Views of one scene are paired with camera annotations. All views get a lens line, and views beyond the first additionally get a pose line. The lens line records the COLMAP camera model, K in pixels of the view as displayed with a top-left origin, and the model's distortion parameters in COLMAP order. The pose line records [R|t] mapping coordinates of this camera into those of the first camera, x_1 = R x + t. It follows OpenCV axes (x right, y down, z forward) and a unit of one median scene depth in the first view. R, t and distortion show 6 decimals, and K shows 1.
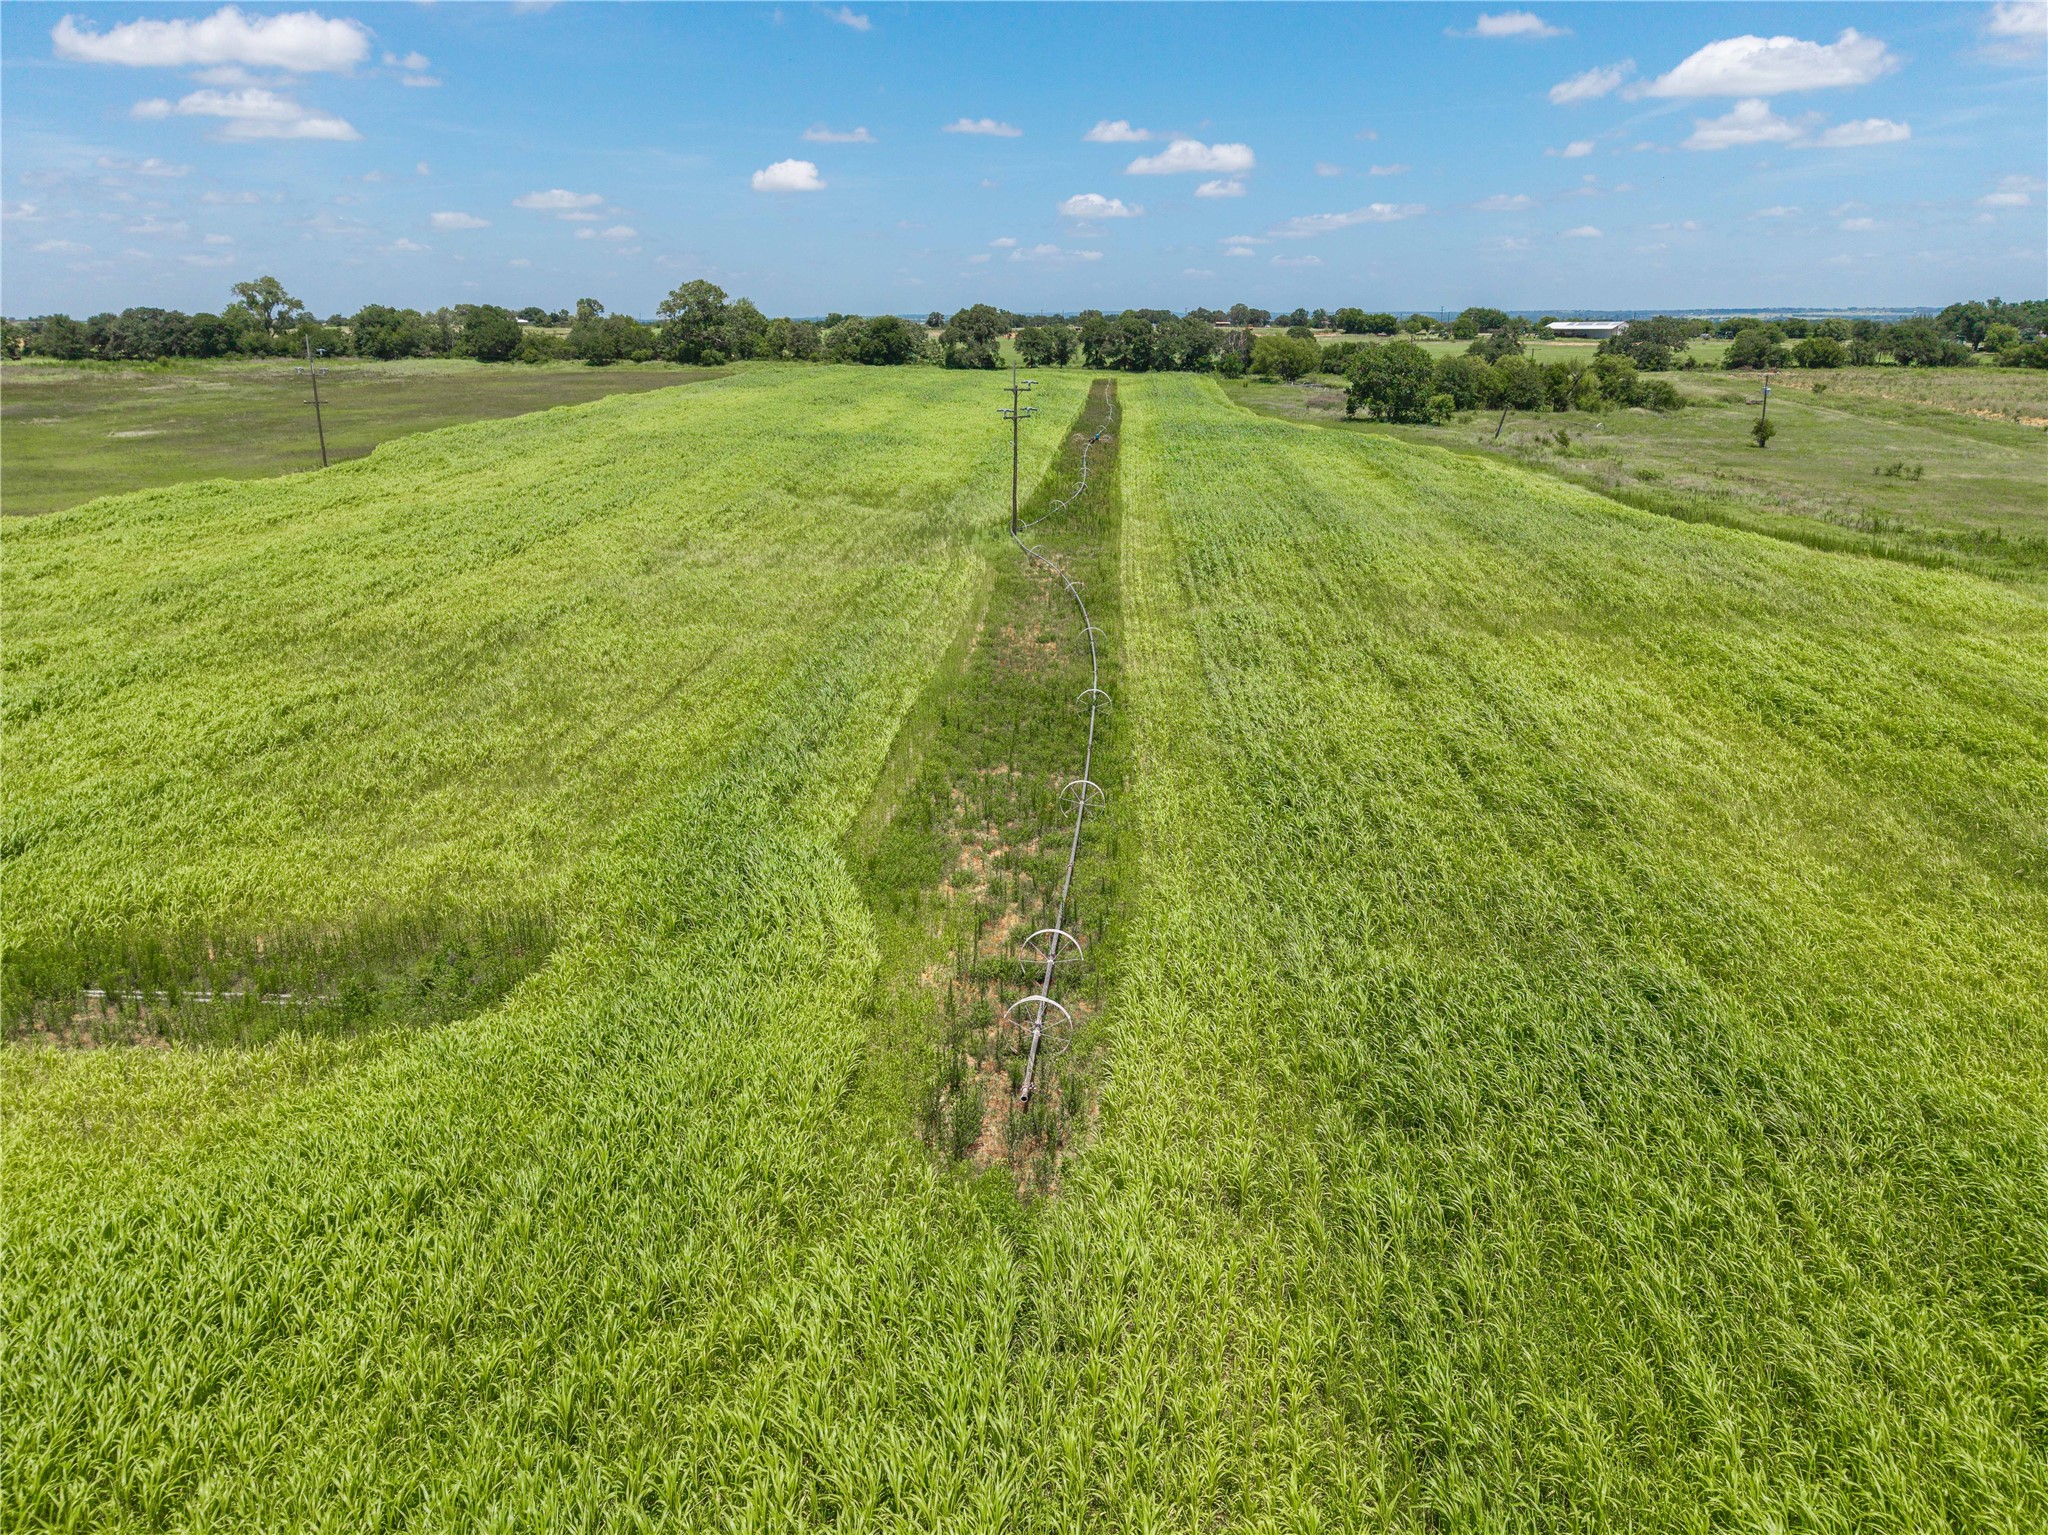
lens RADIAL K [[1299.9, 0, 1024.0], [0, 1299.9, 767.5], [0, 0, 1]] dist [0.009028, -0.017238]
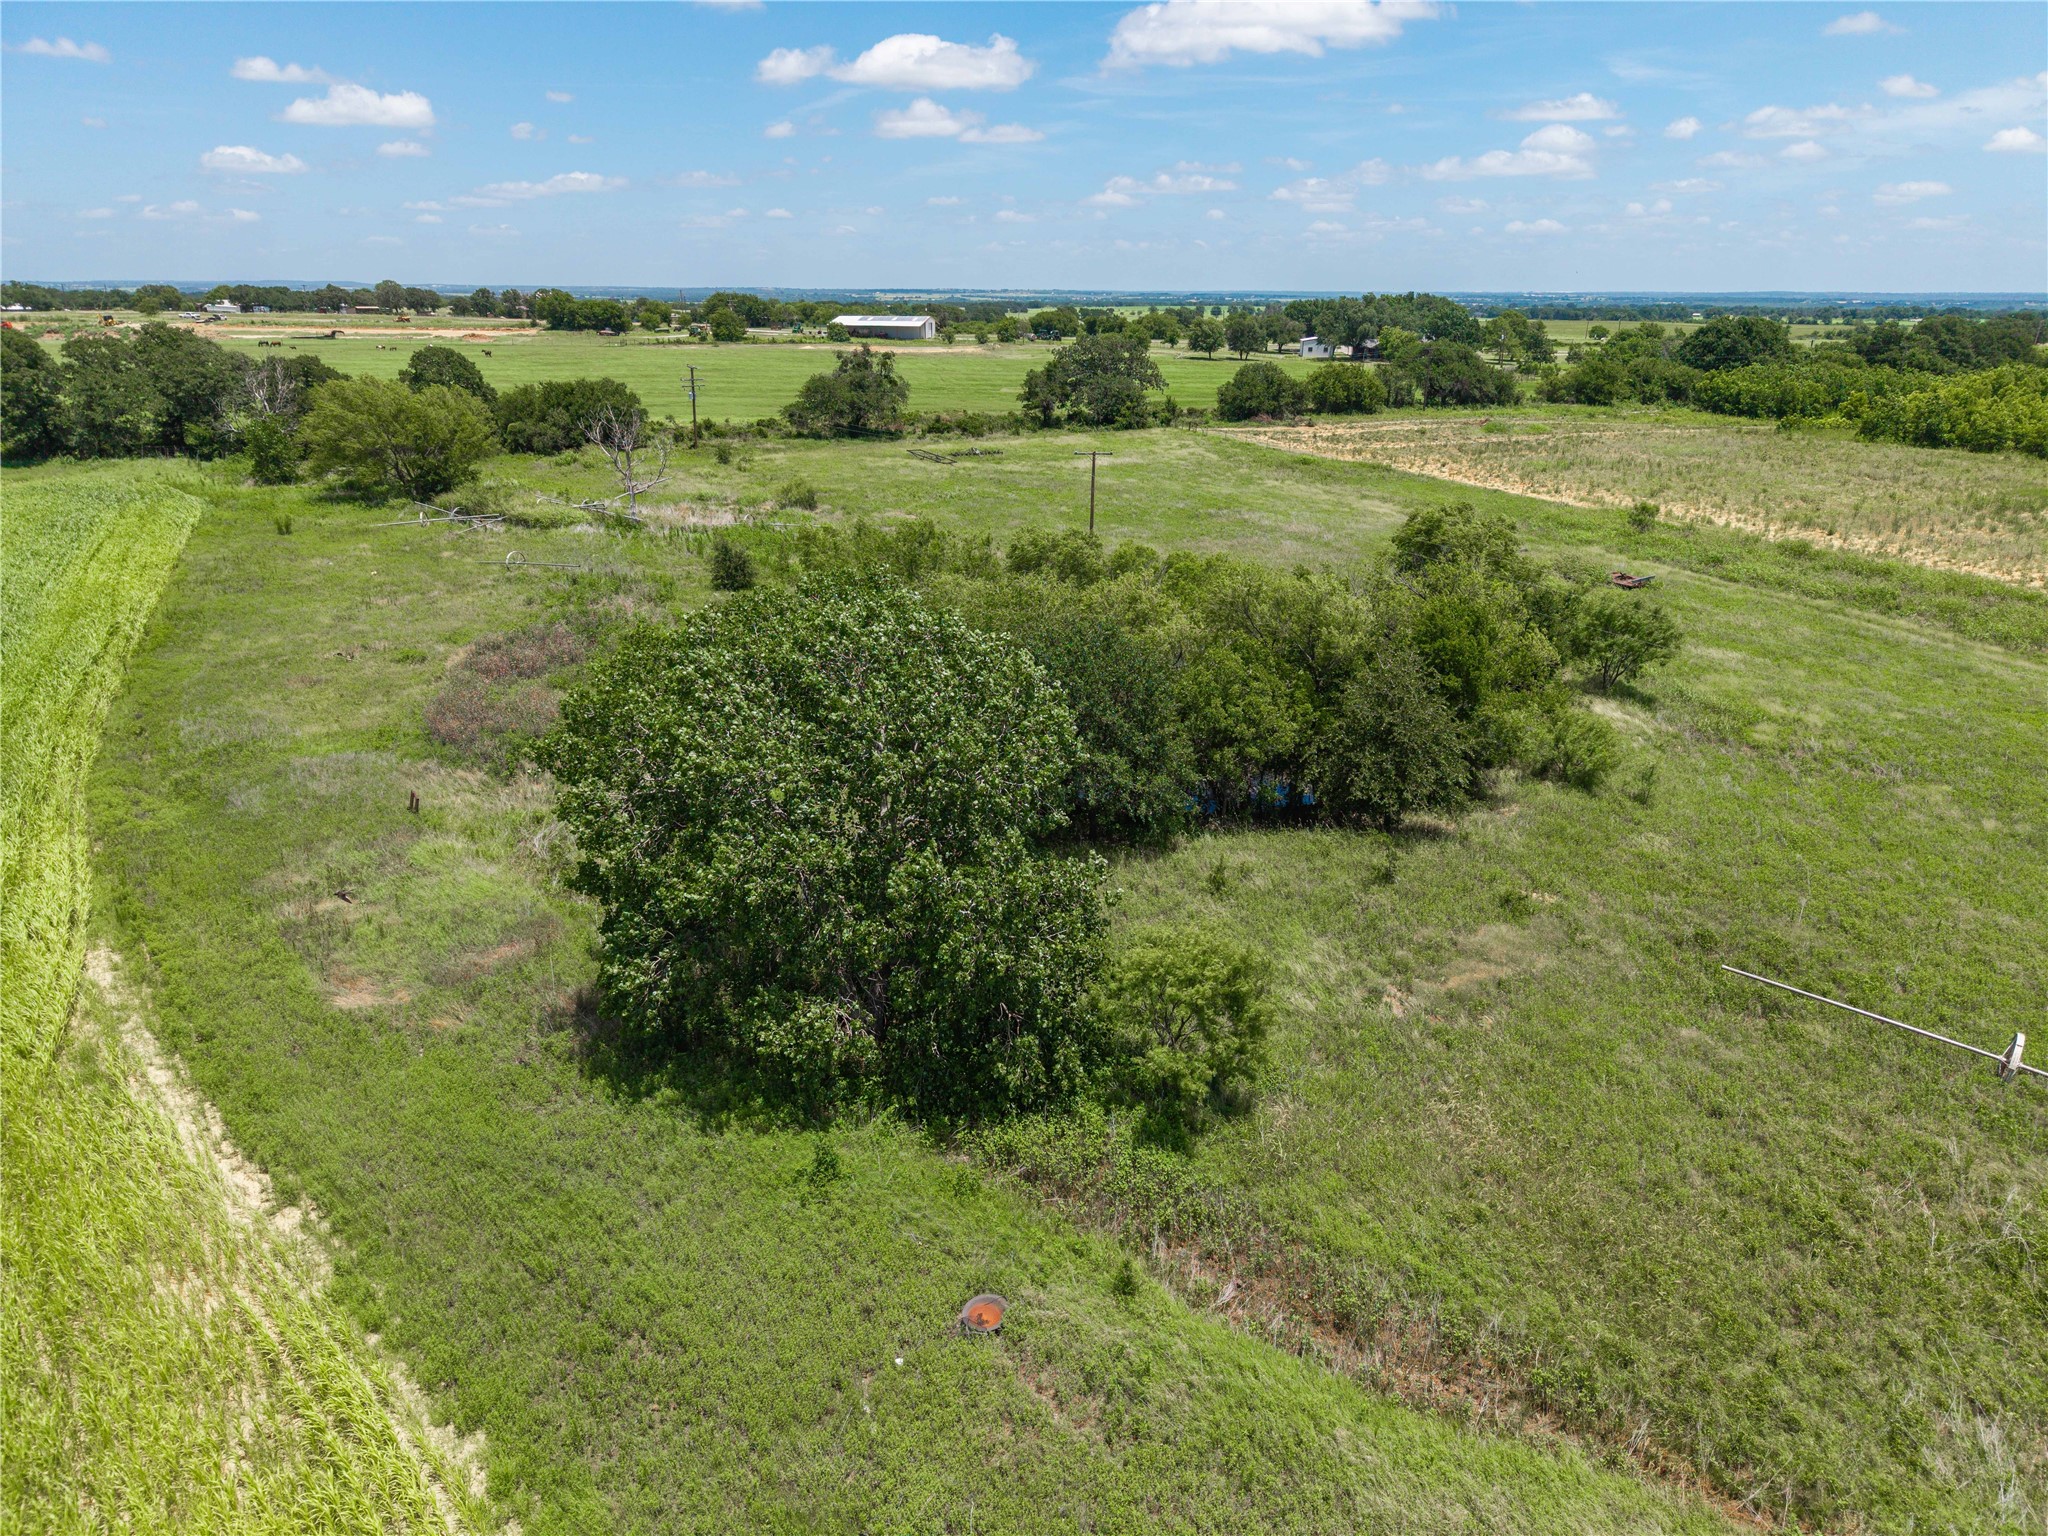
lens RADIAL K [[1299.9, 0, 1024.0], [0, 1299.9, 768.0], [0, 0, 1]] dist [0.009028, -0.017238]
pose [[0.855839, -0.162941, 0.490908, 0.135947], [0.154461, 0.986290, 0.058083, -0.183716], [-0.493642, 0.026116, 0.869273, 0.496267]]
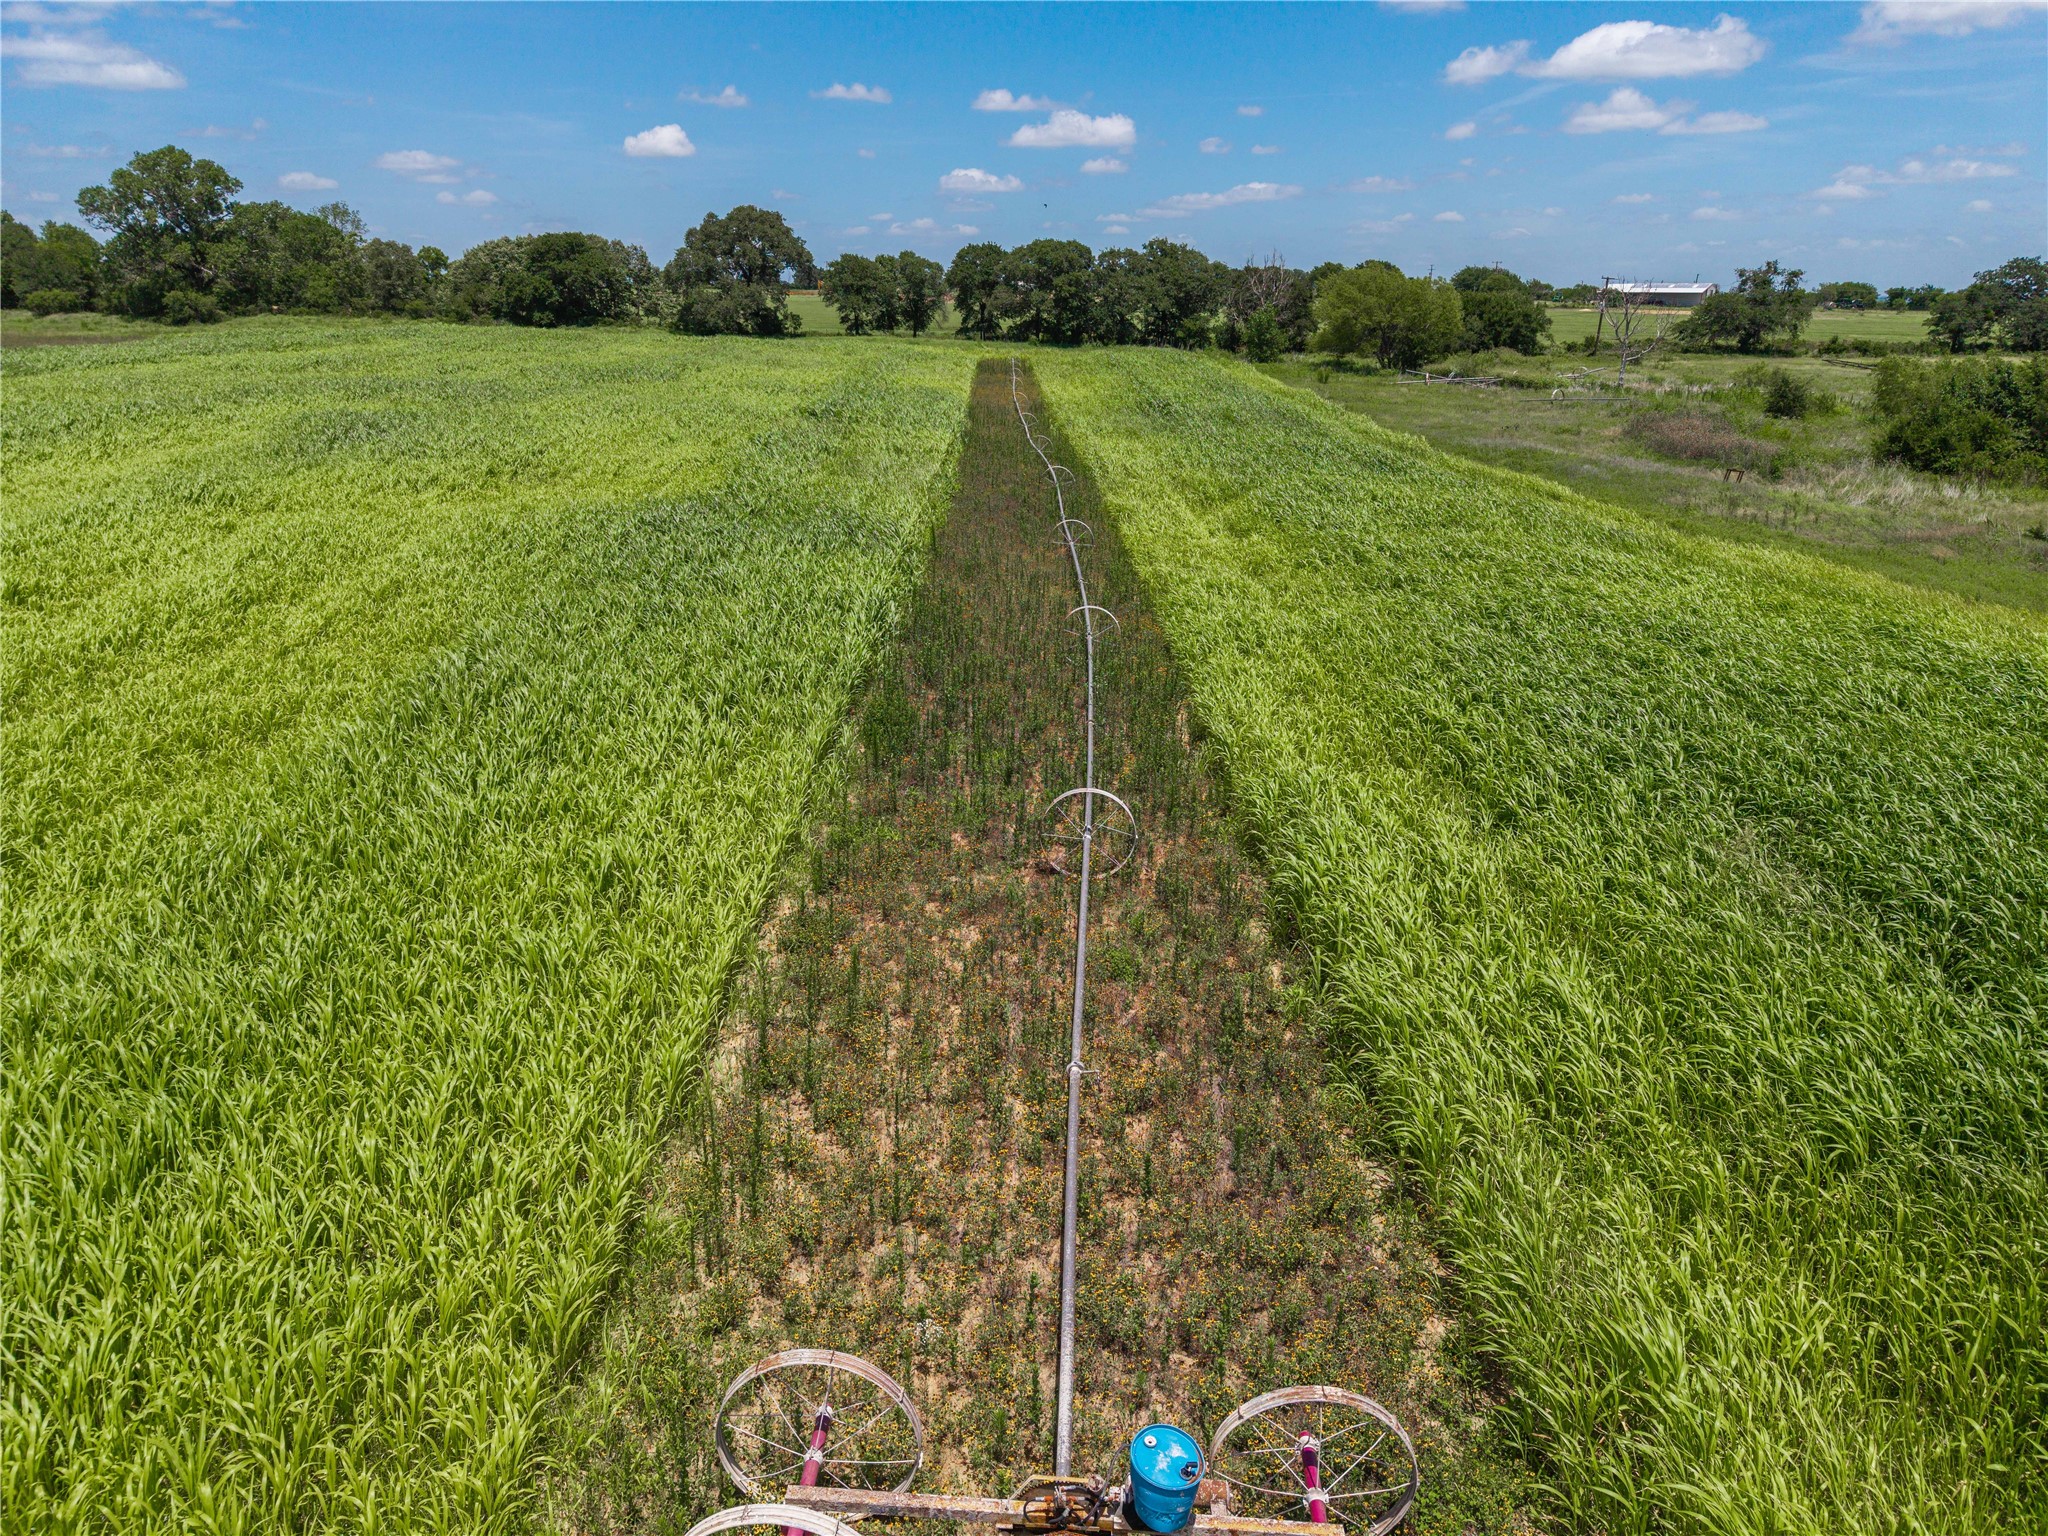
lens RADIAL K [[1299.9, 0, 1024.0], [0, 1299.9, 768.0], [0, 0, 1]] dist [0.009028, -0.017238]
pose [[0.996372, -0.015281, 0.083722, 0.025956], [0.013966, 0.999770, 0.016267, -0.142677], [-0.083952, -0.015039, 0.996356, 0.475608]]
